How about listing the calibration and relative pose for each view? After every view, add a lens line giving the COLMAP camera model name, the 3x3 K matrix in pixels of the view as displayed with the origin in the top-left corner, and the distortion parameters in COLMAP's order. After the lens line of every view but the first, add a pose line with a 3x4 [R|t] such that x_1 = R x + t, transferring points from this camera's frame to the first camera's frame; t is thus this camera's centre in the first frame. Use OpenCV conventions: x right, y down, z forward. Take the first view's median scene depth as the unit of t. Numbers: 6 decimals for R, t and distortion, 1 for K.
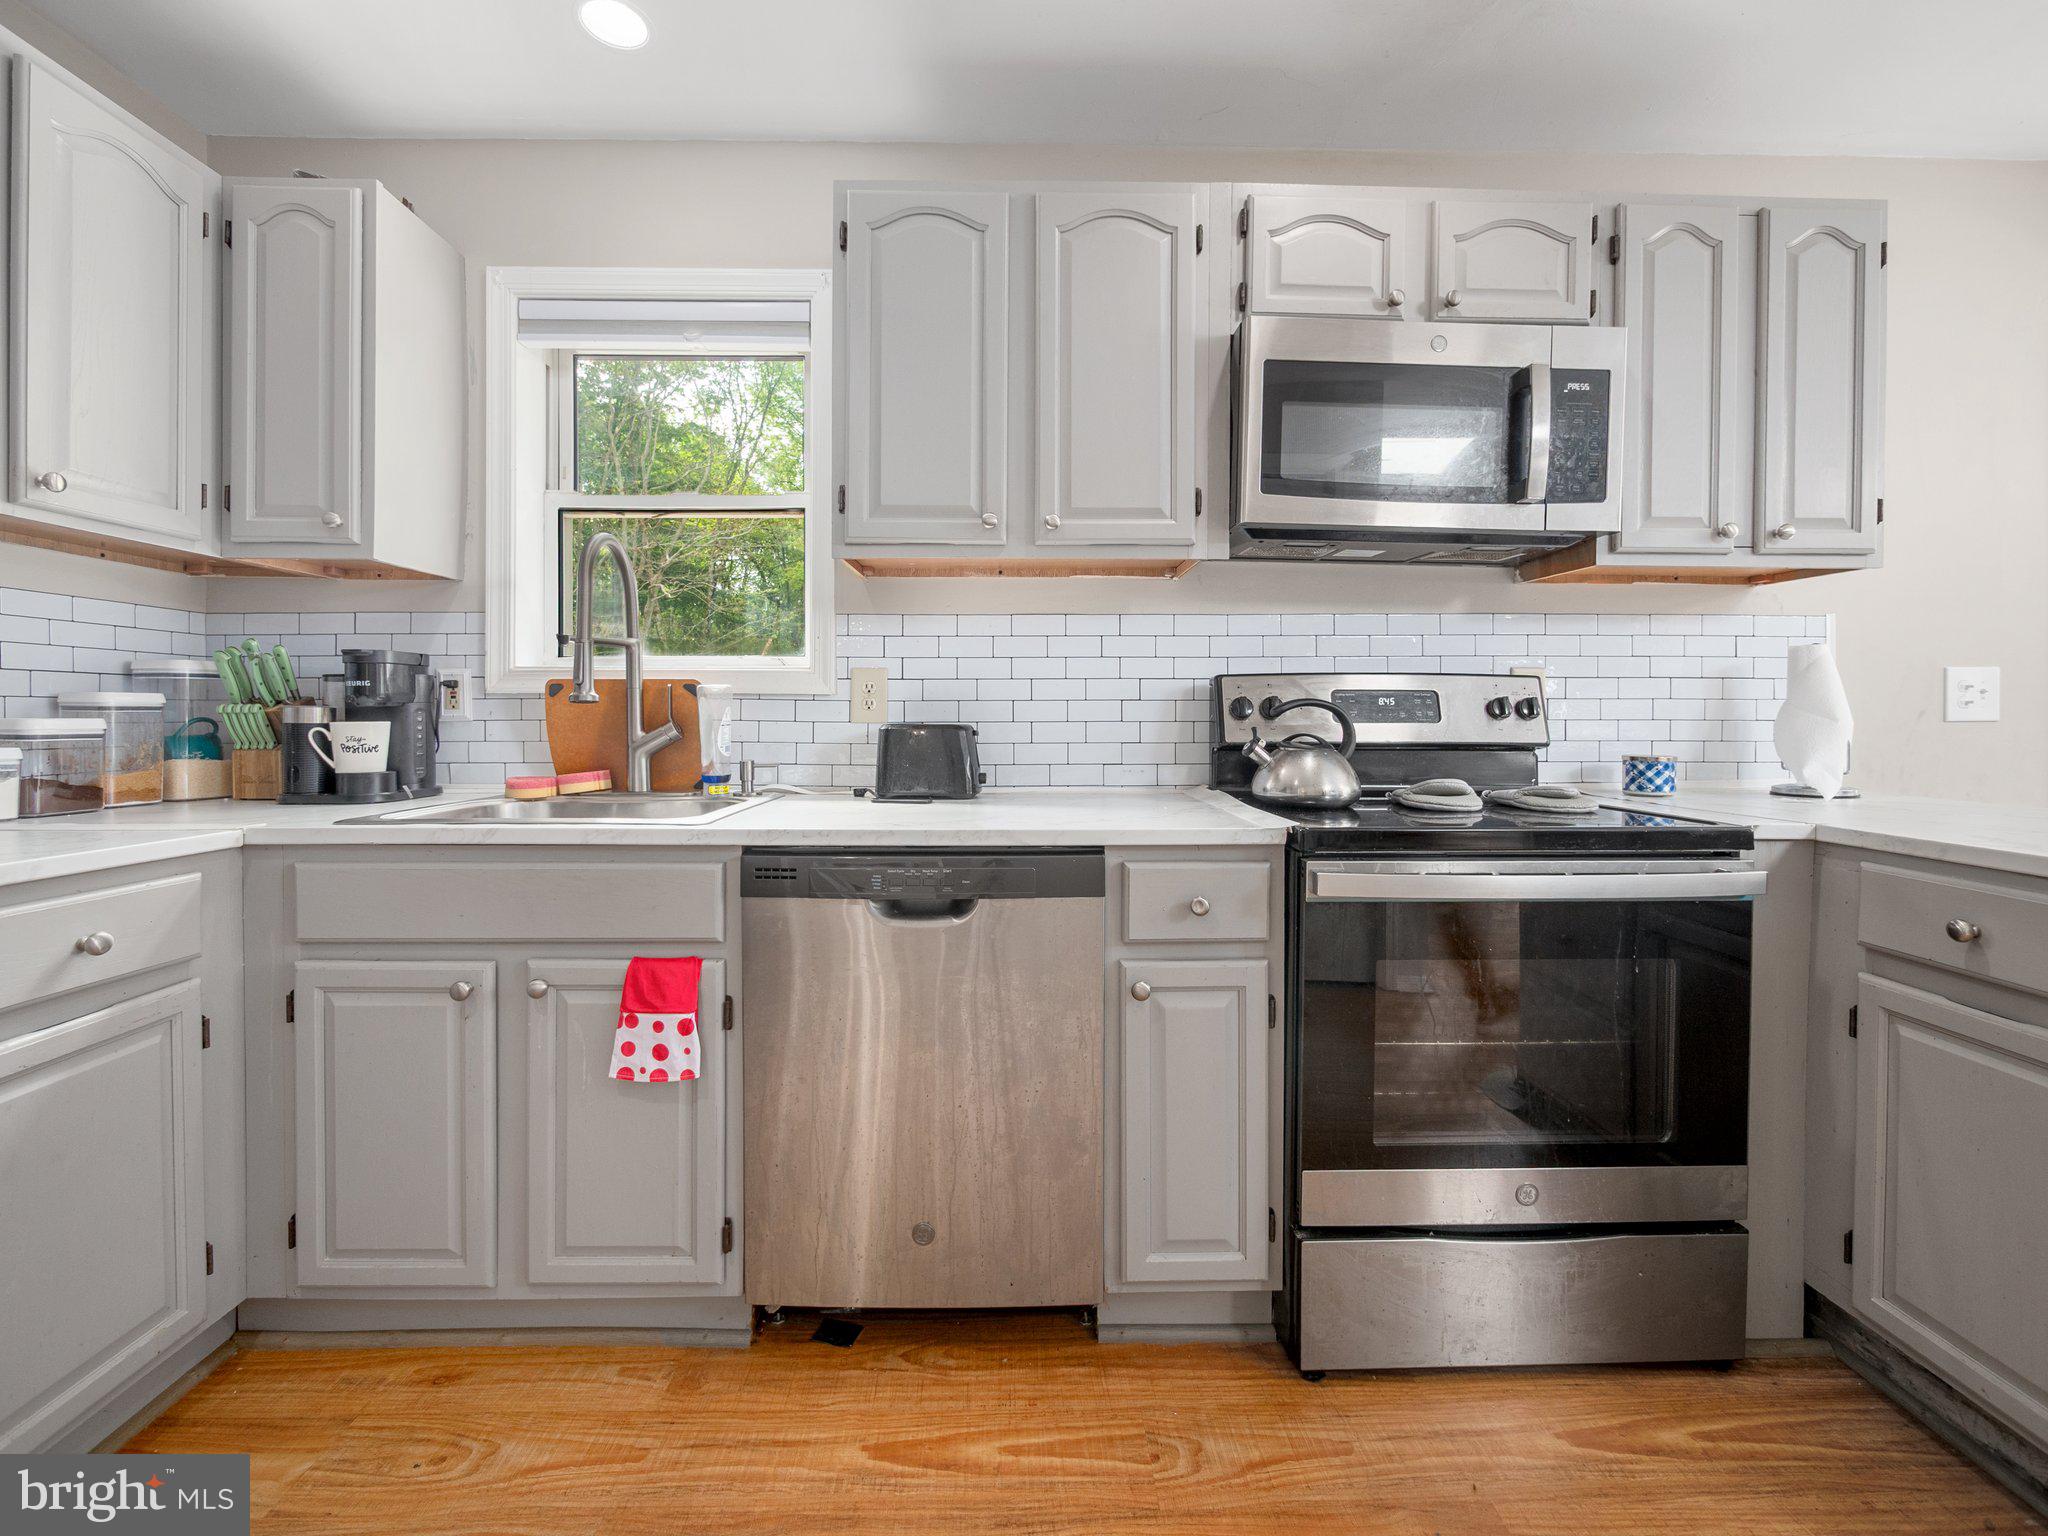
lens RADIAL K [[875.3, 0, 1017.5], [0, 875.3, 721.3], [0, 0, 1]] dist [-0.002861, -0.000235]
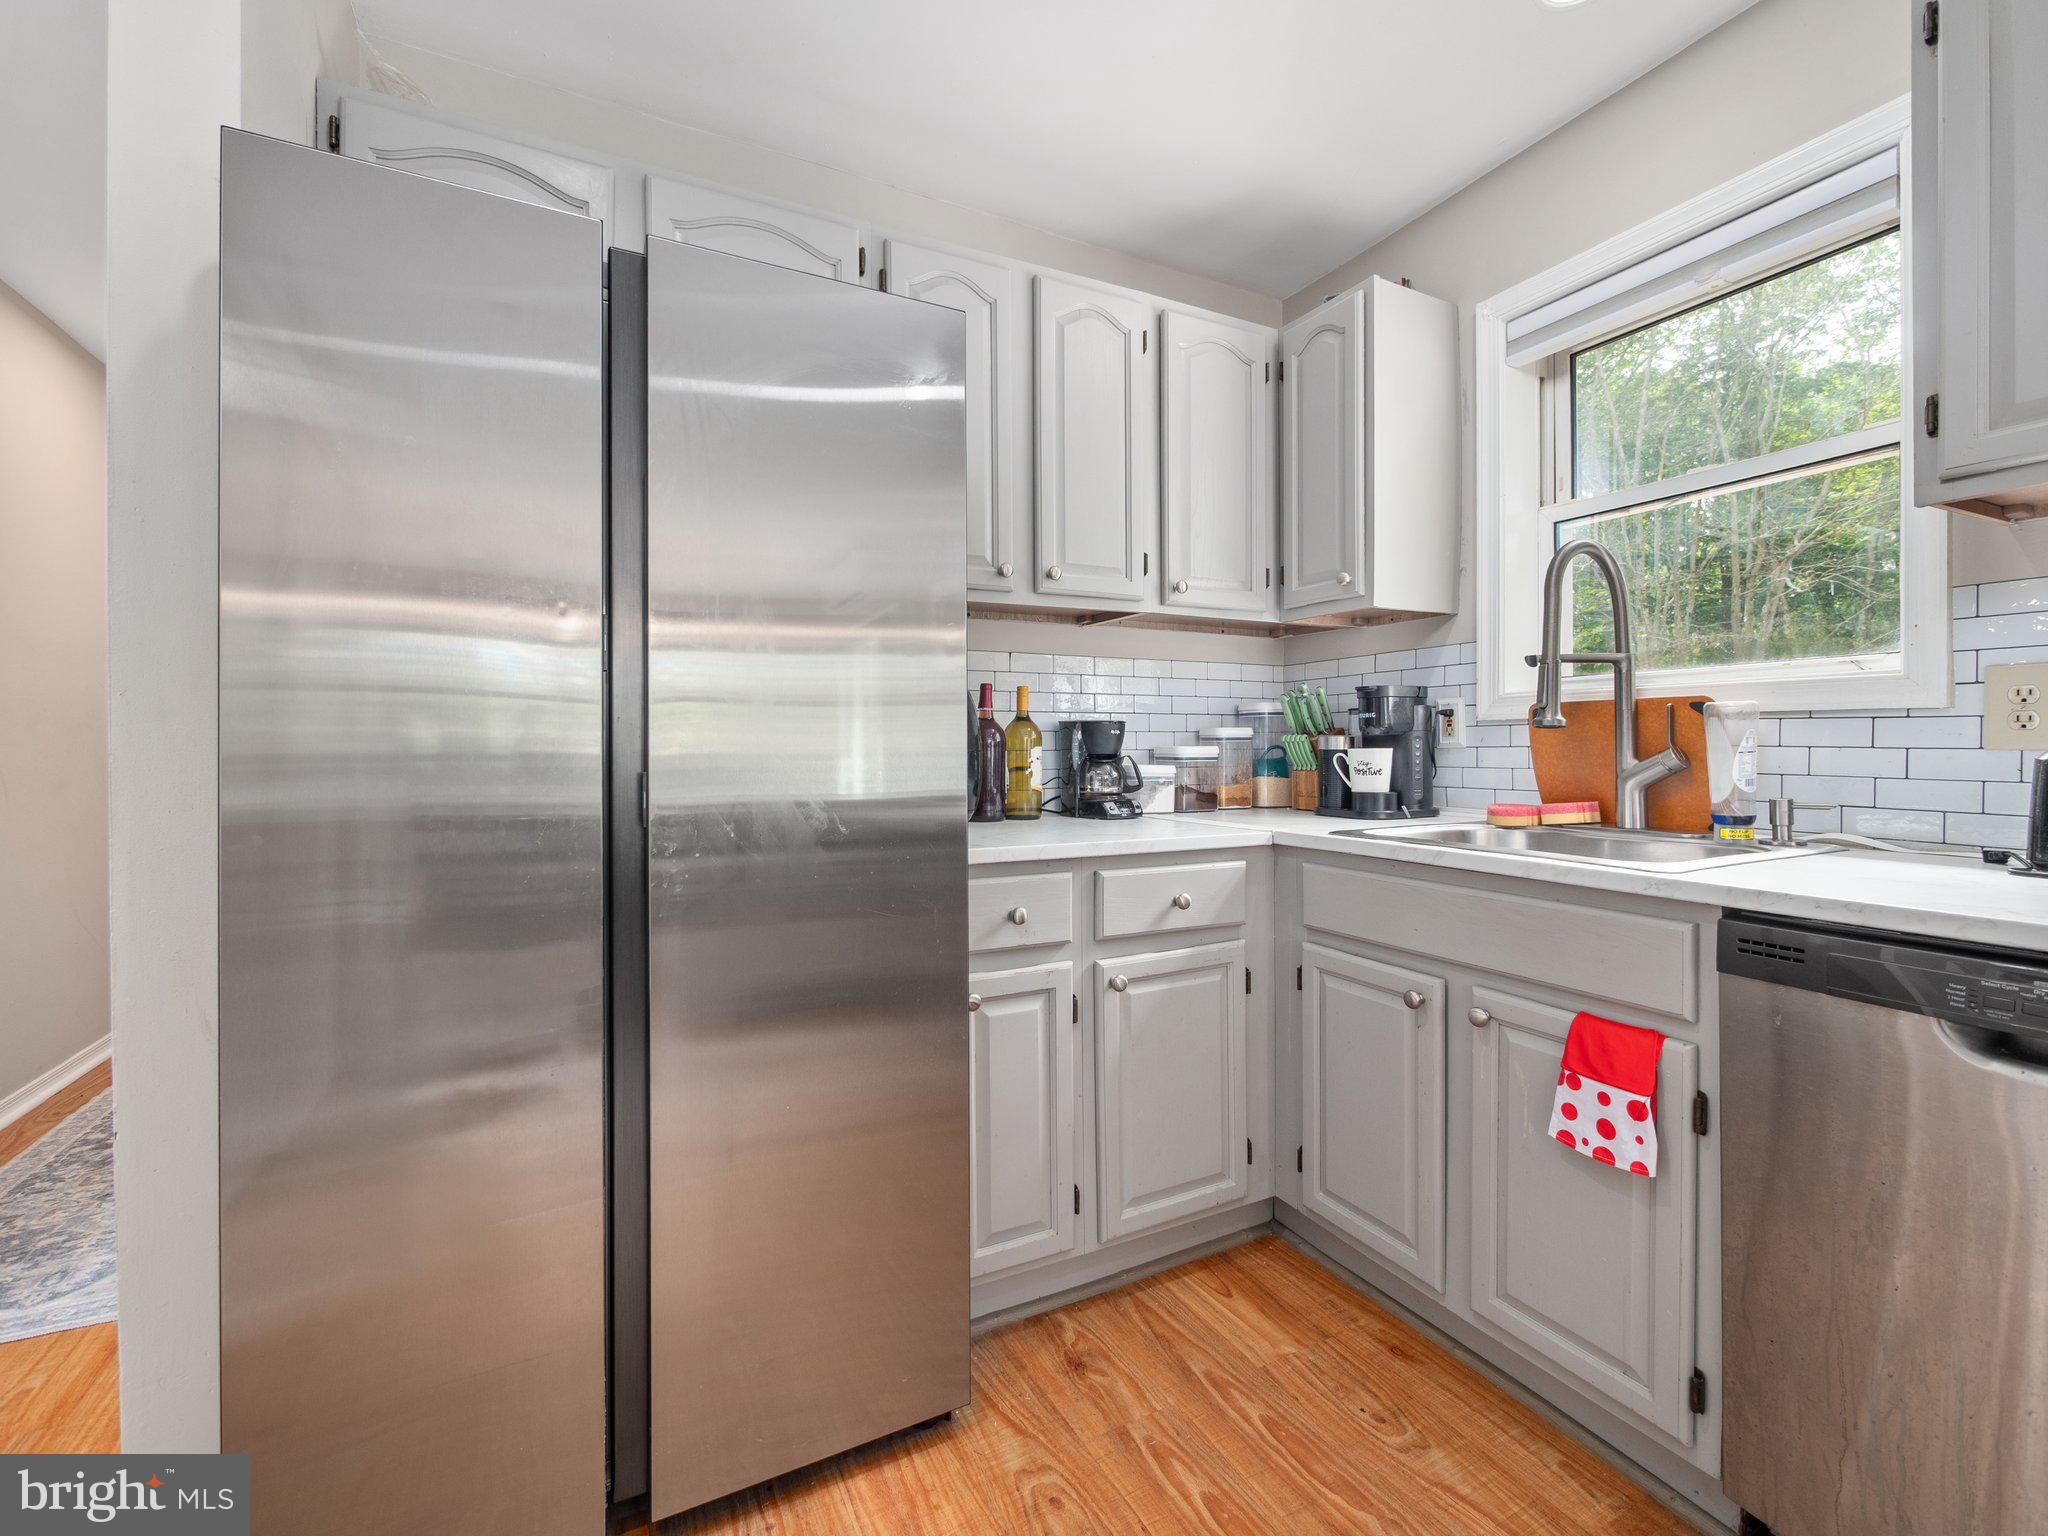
lens RADIAL K [[878.2, 0, 1024.7], [0, 878.2, 749.2], [0, 0, 1]] dist [-0.002438, -0.000052]
pose [[0.440929, -0.000070, -0.897542, 0.094626], [0.001586, 0.999998, 0.000702, -0.000076], [0.897541, -0.001733, 0.440928, 0.079147]]
